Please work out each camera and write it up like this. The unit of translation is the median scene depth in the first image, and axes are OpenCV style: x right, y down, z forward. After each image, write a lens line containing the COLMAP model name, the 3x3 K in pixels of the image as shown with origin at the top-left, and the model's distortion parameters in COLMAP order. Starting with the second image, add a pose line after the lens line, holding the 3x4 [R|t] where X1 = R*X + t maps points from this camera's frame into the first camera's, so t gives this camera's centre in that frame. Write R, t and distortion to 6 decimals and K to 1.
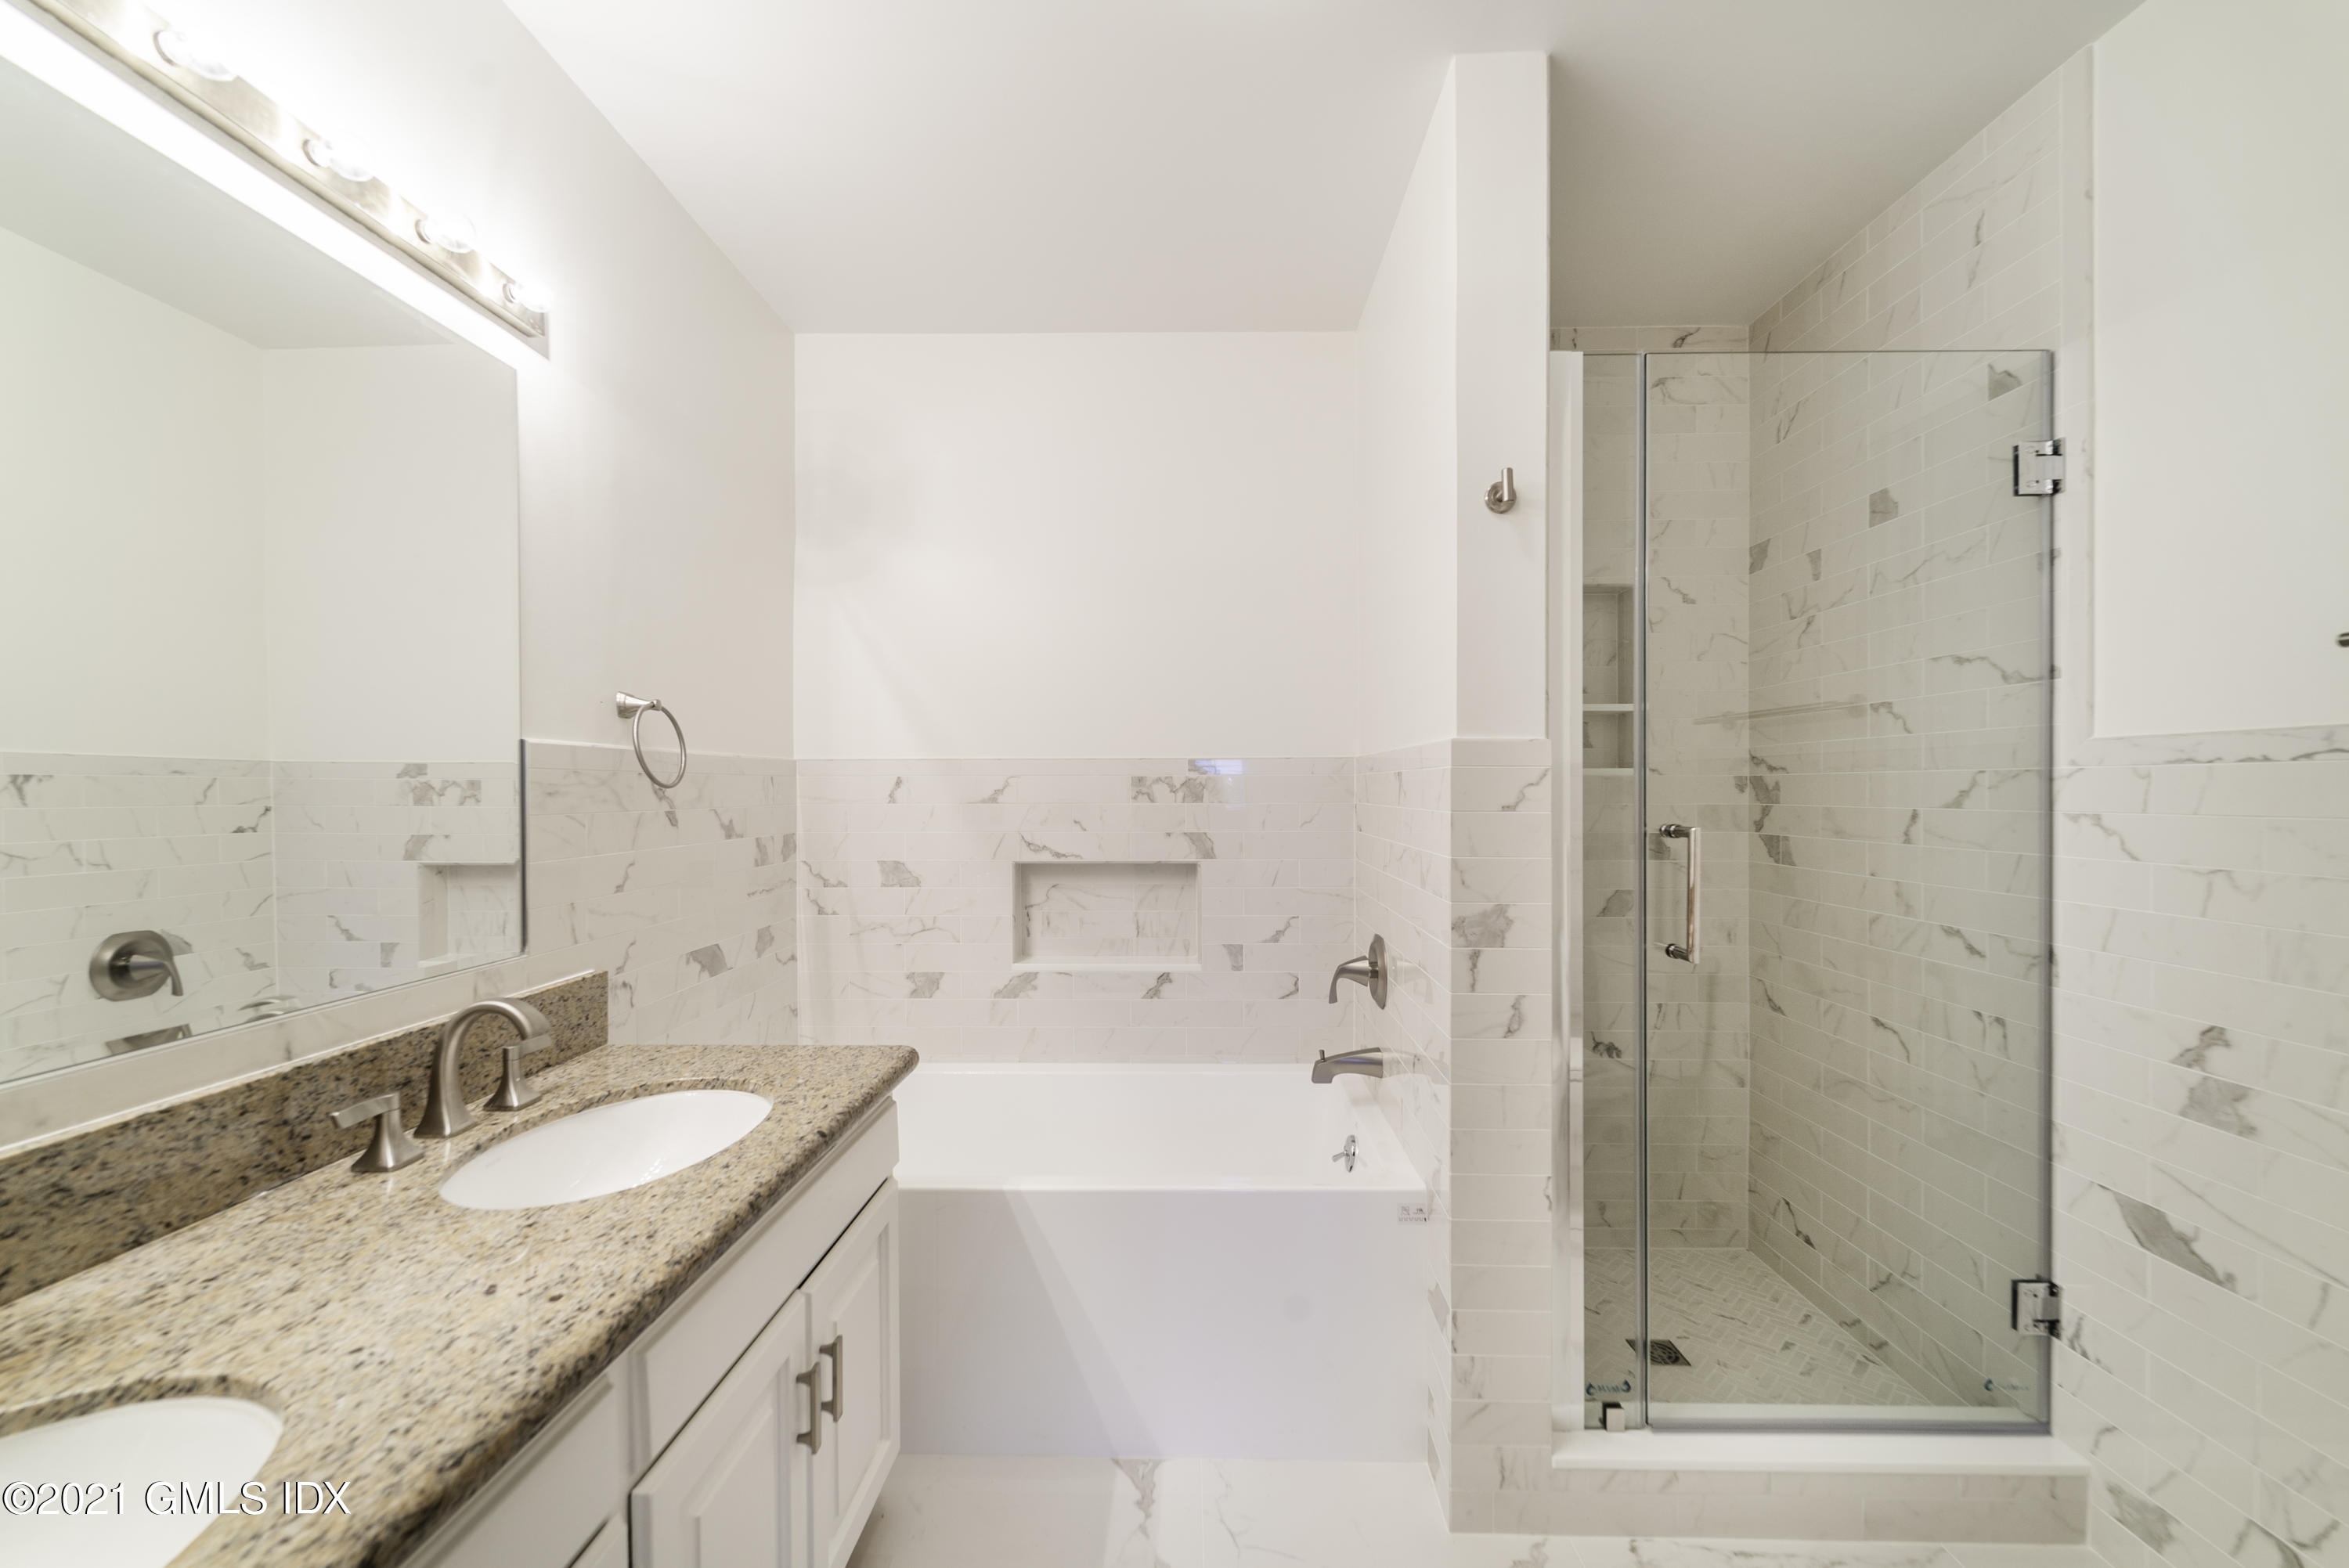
lens RADIAL K [[941.1, 0, 1176.0], [0, 941.1, 793.4], [0, 0, 1]] dist [-0.000563, -0.002323]
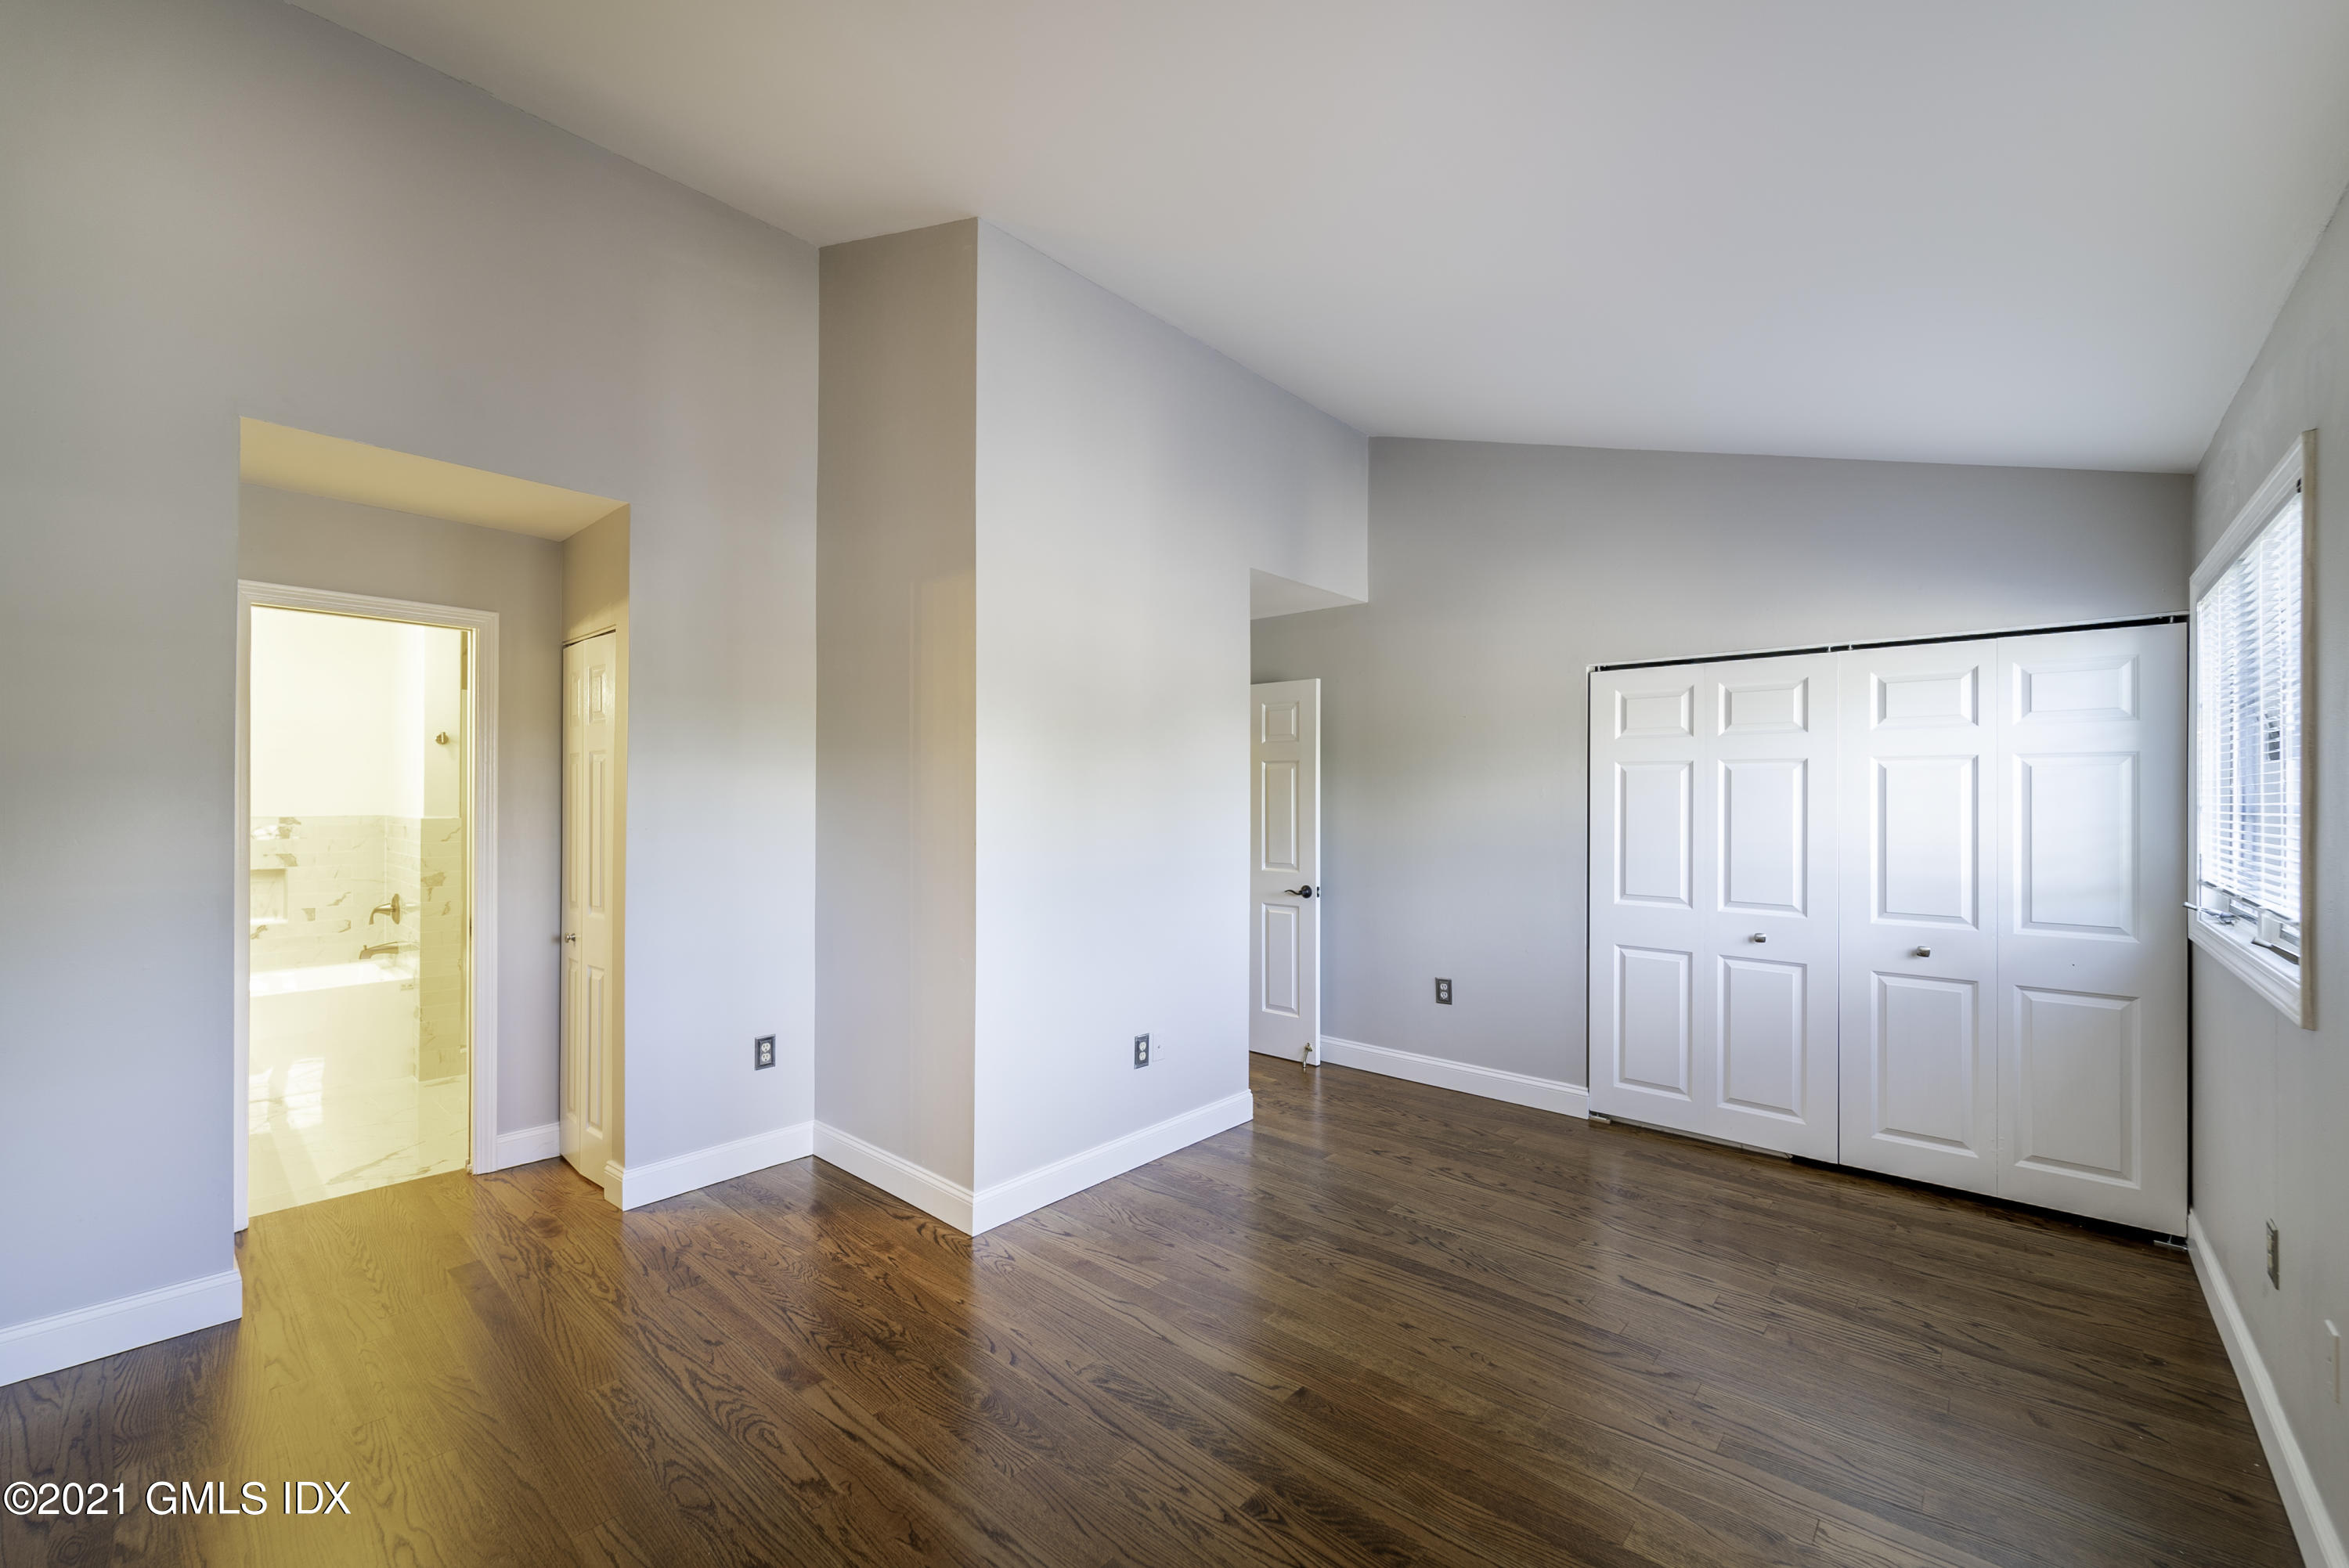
lens RADIAL K [[941.1, 0, 1176.0], [0, 941.1, 793.4], [0, 0, 1]] dist [-0.000563, -0.002323]
pose [[0.649213, 0.007354, 0.760571, -0.305289], [0.000708, 0.999947, -0.010272, -0.074214], [-0.760606, 0.007207, 0.649173, -1.987927]]
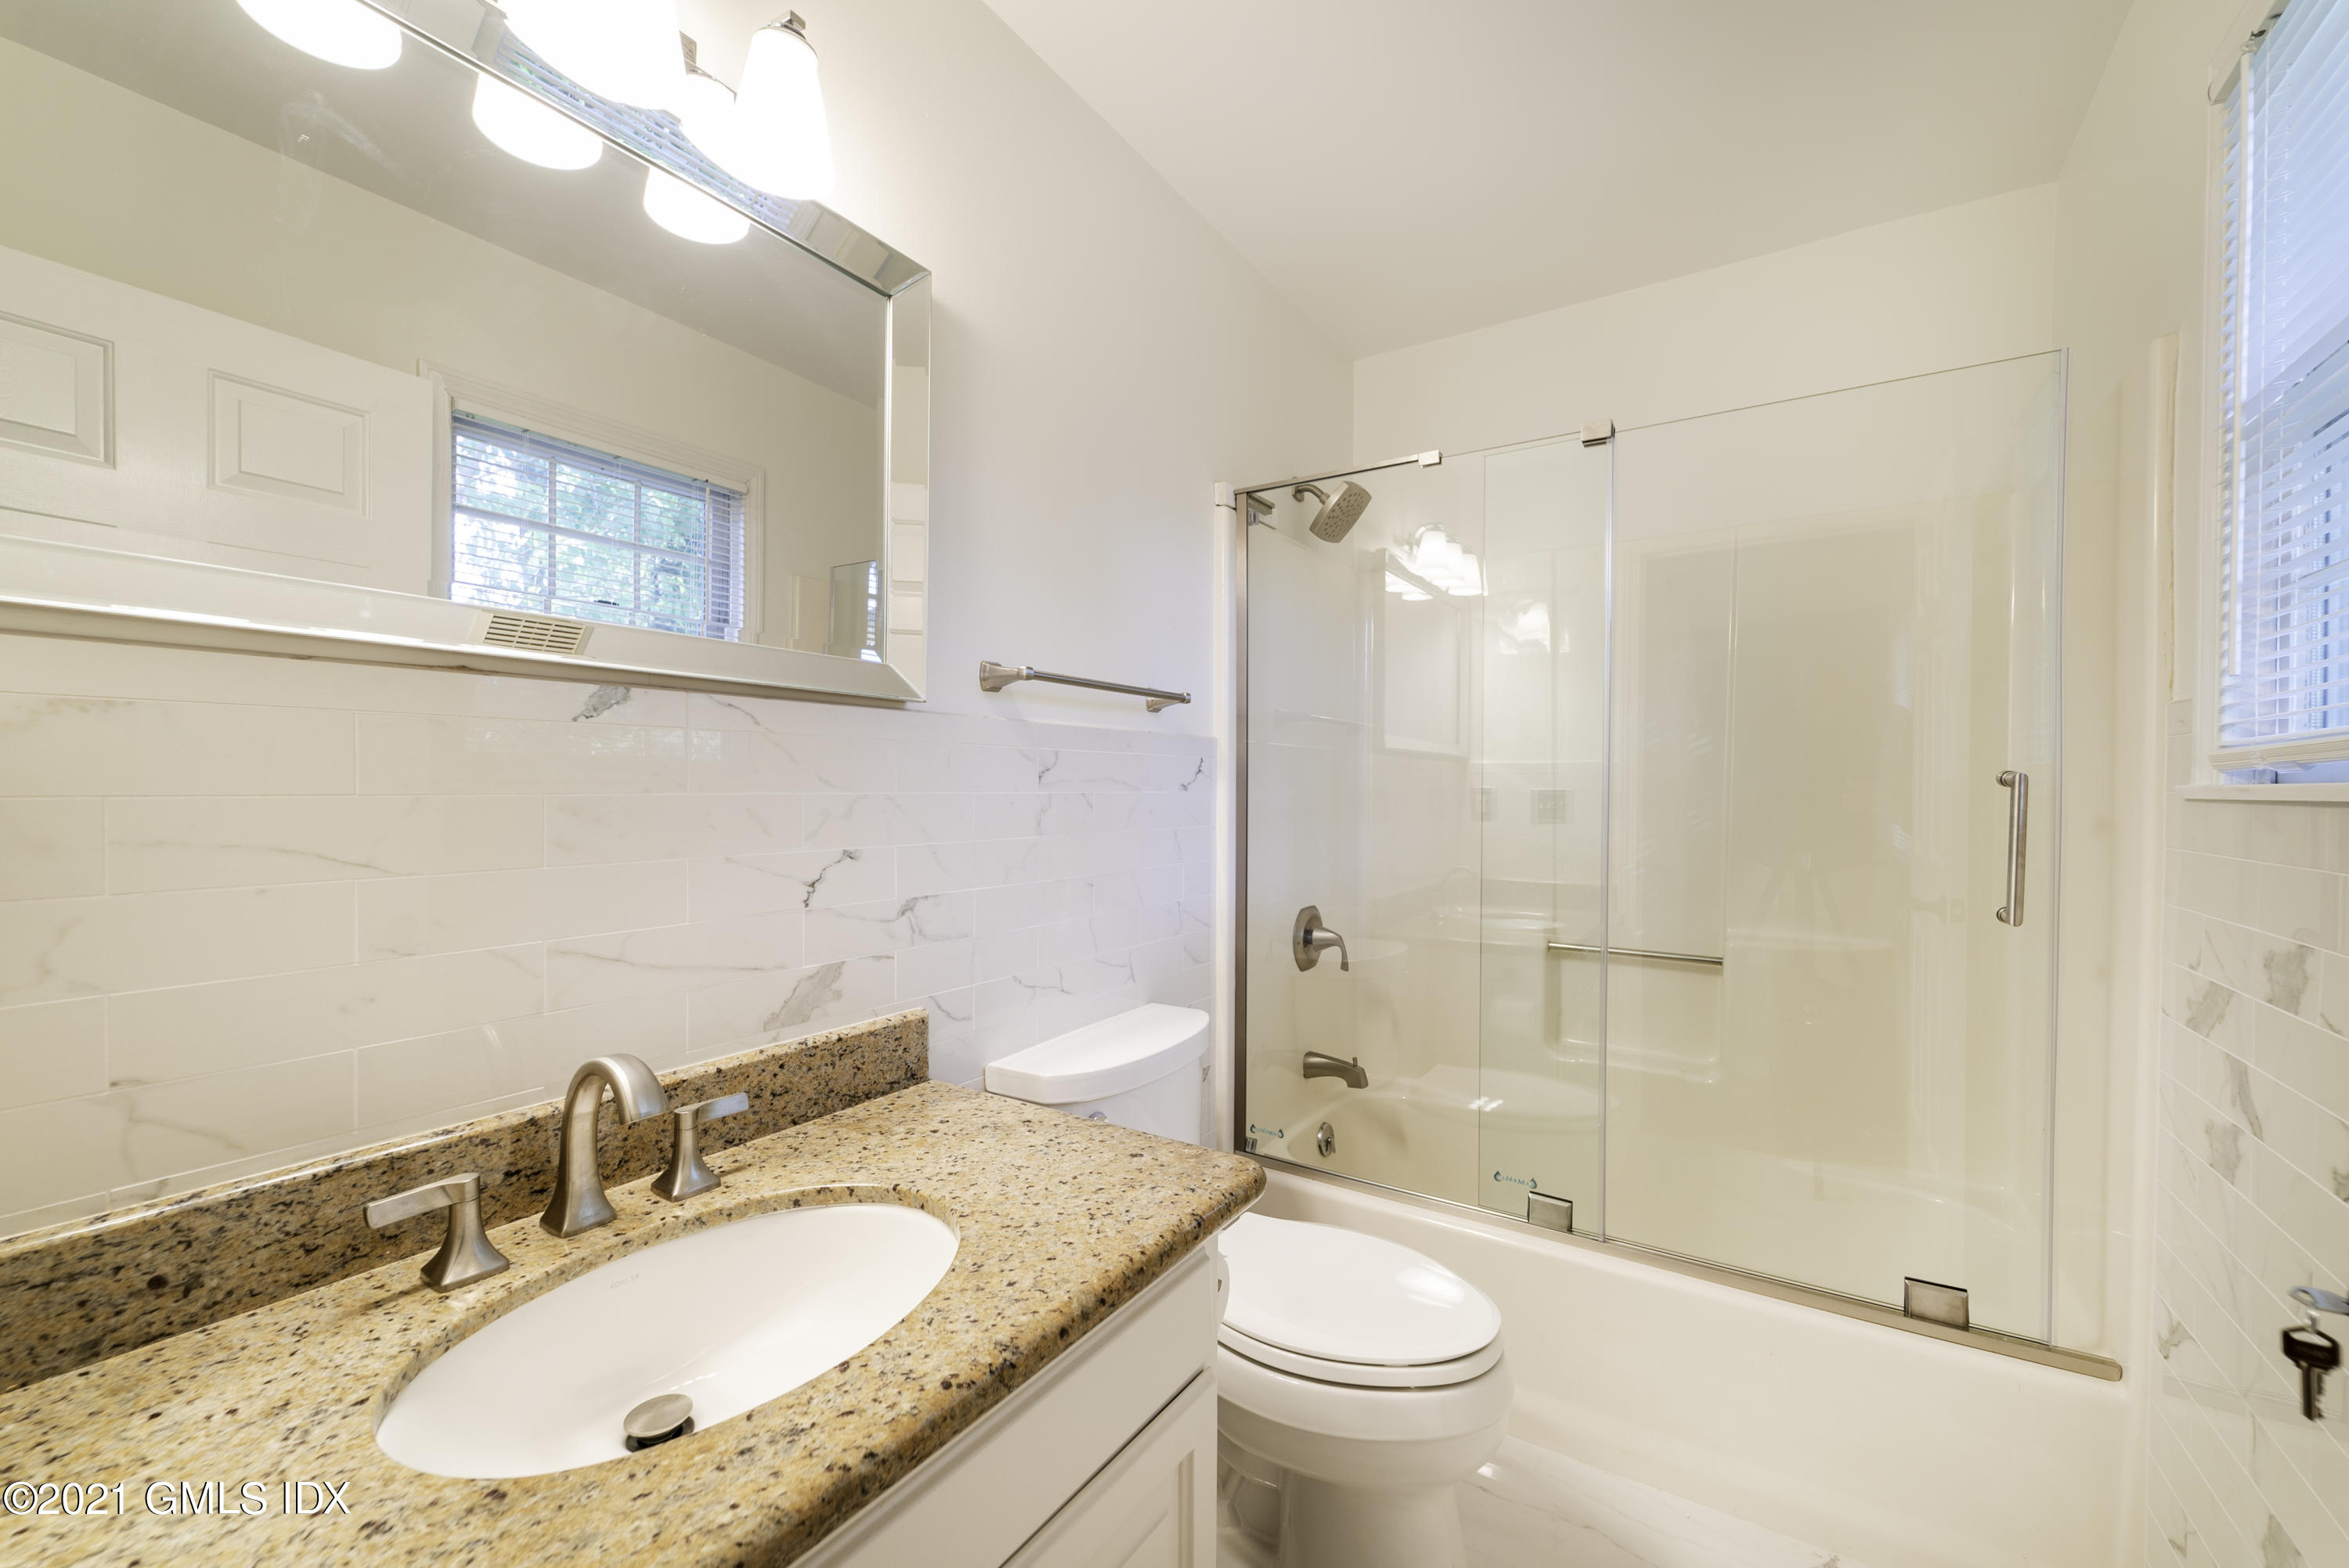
lens RADIAL K [[941.1, 0, 1176.0], [0, 941.1, 793.4], [0, 0, 1]] dist [-0.000563, -0.002323]
pose [[0.857685, 0.020931, -0.513749, 0.006907], [-0.020521, 0.999768, 0.006472, 0.004116], [0.513766, 0.004992, 0.857916, 0.591082]]
